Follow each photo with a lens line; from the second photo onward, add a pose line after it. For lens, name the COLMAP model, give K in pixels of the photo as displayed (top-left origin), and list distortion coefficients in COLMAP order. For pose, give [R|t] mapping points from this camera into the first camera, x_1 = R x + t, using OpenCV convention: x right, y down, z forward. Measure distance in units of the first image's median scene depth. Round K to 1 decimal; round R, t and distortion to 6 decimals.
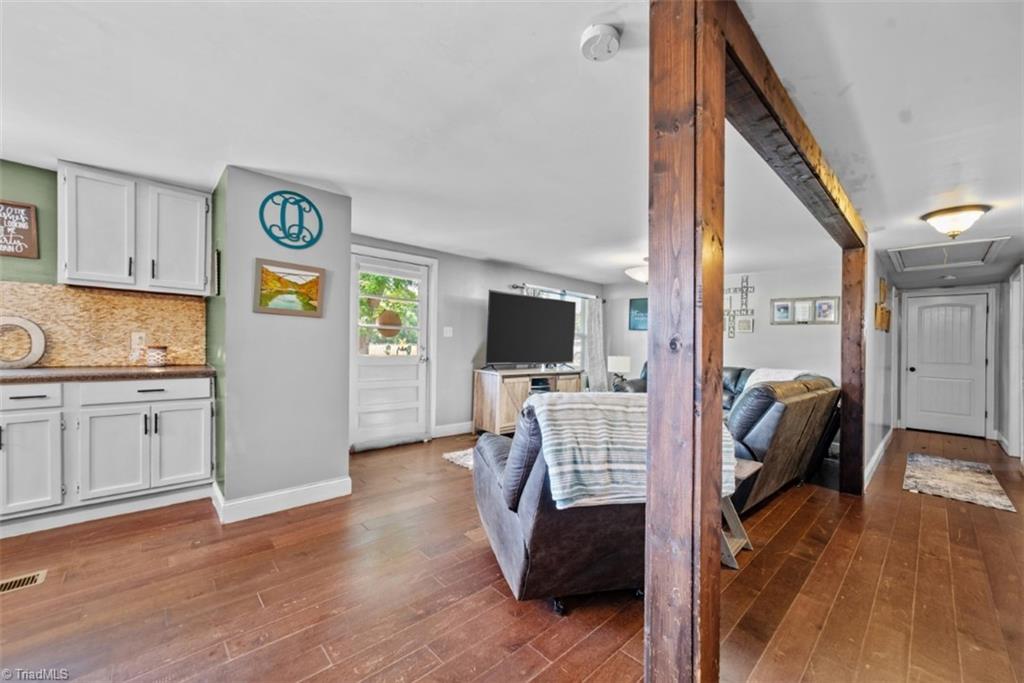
lens RADIAL K [[407.4, 0, 516.8], [0, 407.4, 349.6], [0, 0, 1]] dist [-0.019985, 0.005981]
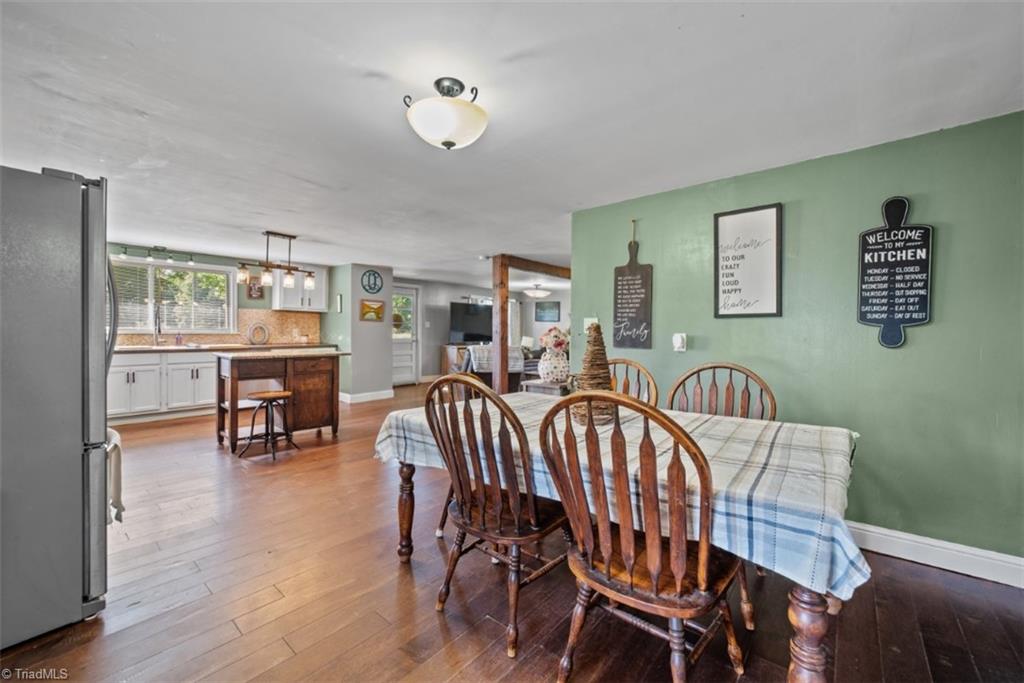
lens RADIAL K [[407.4, 0, 519.5], [0, 407.4, 338.1], [0, 0, 1]] dist [-0.019985, 0.005981]
pose [[0.992443, -0.019237, 0.121191, 0.027478], [0.018281, 0.999792, 0.008991, 0.013384], [-0.121338, -0.006708, 0.992589, -1.474718]]
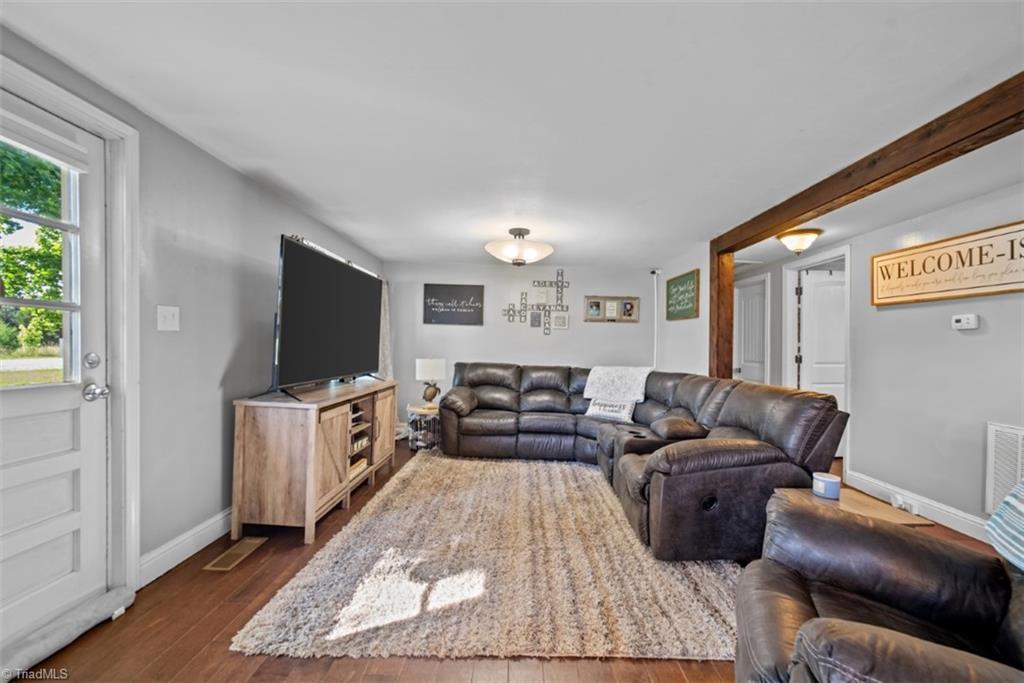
lens RADIAL K [[407.4, 0, 513.2], [0, 407.4, 346.9], [0, 0, 1]] dist [-0.019985, 0.005981]
pose [[0.691543, -0.017299, 0.722128, -0.386773], [0.013157, 0.999849, 0.011352, -0.024828], [-0.722216, 0.001650, 0.691666, 0.806177]]
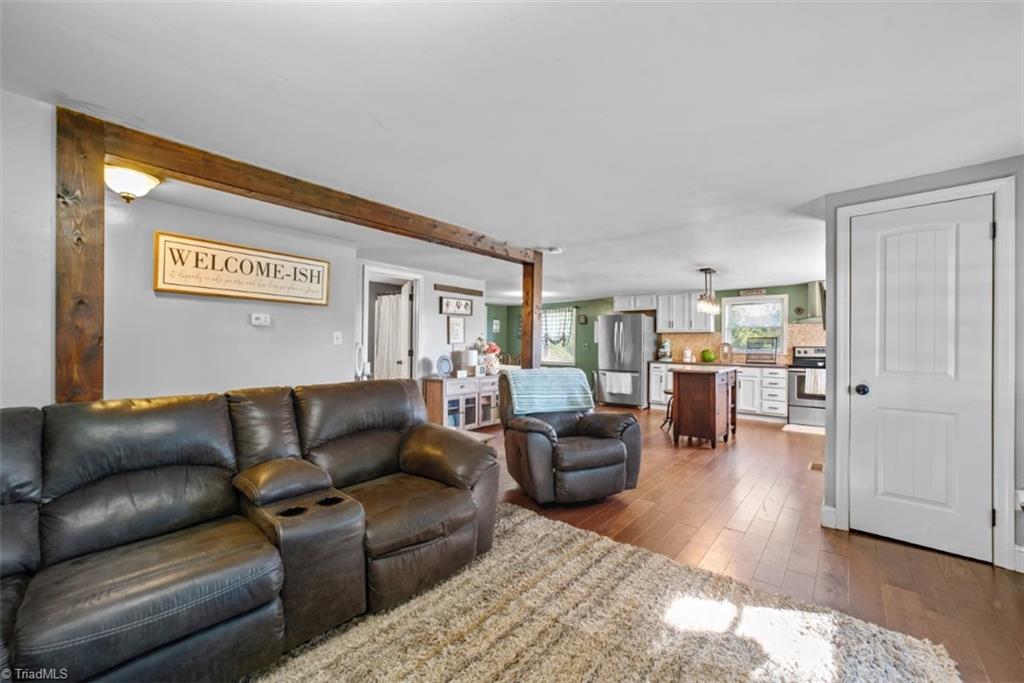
lens RADIAL K [[407.4, 0, 517.9], [0, 407.4, 344.7], [0, 0, 1]] dist [-0.019985, 0.005981]
pose [[-0.992961, -0.037411, -0.112379, 0.393103], [-0.038969, 0.999172, 0.011698, -0.029598], [0.111849, 0.015995, -0.993597, 1.929939]]
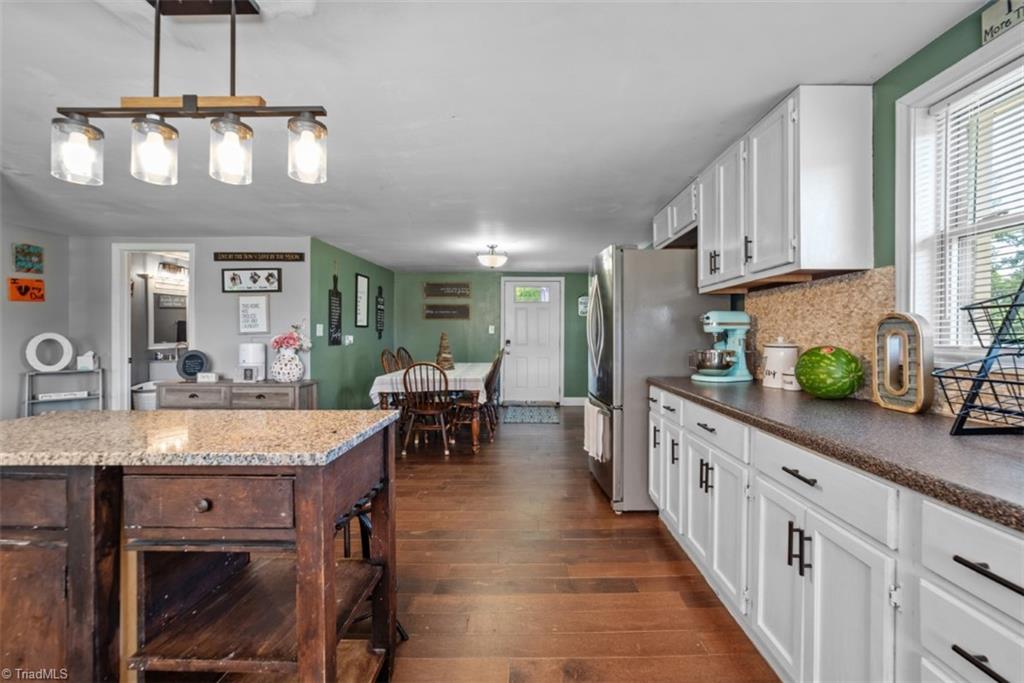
lens RADIAL K [[407.4, 0, 522.8], [0, 407.4, 339.1], [0, 0, 1]] dist [-0.019985, 0.005981]
pose [[-0.716563, -0.035822, 0.696602, -1.223200], [-0.013379, 0.999203, 0.037620, -0.042537], [-0.697394, 0.017638, -0.716471, 0.224992]]
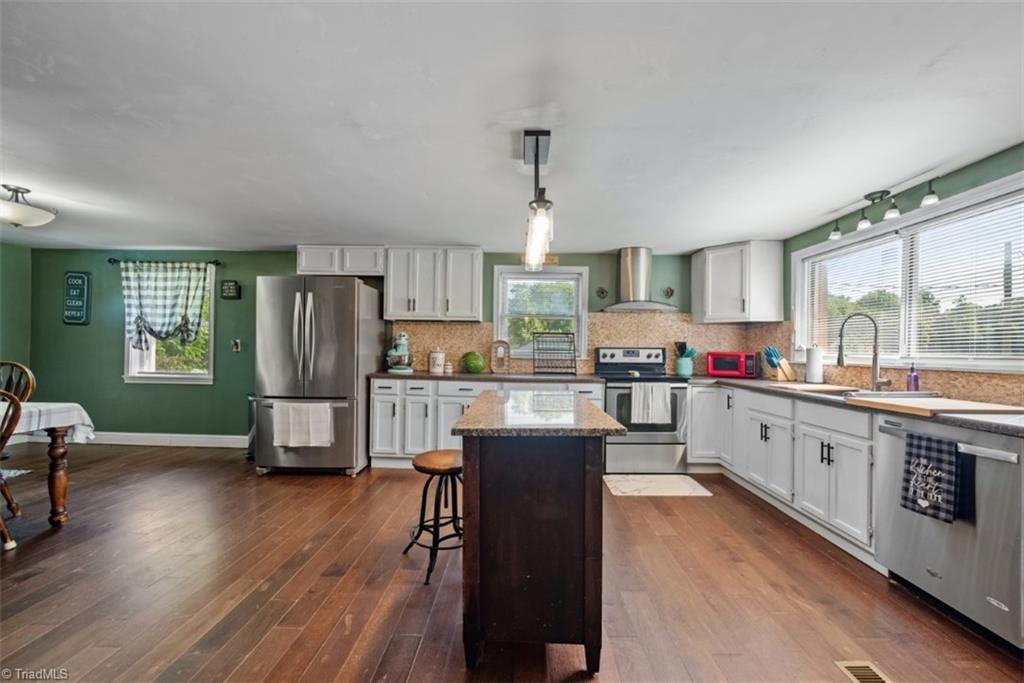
lens RADIAL K [[407.4, 0, 519.0], [0, 407.4, 347.9], [0, 0, 1]] dist [-0.019985, 0.005981]
pose [[-0.701627, -0.043698, -0.711203, -0.161532], [-0.045918, 0.998816, -0.016071, -0.012066], [0.711063, 0.021381, -0.702803, 0.650941]]
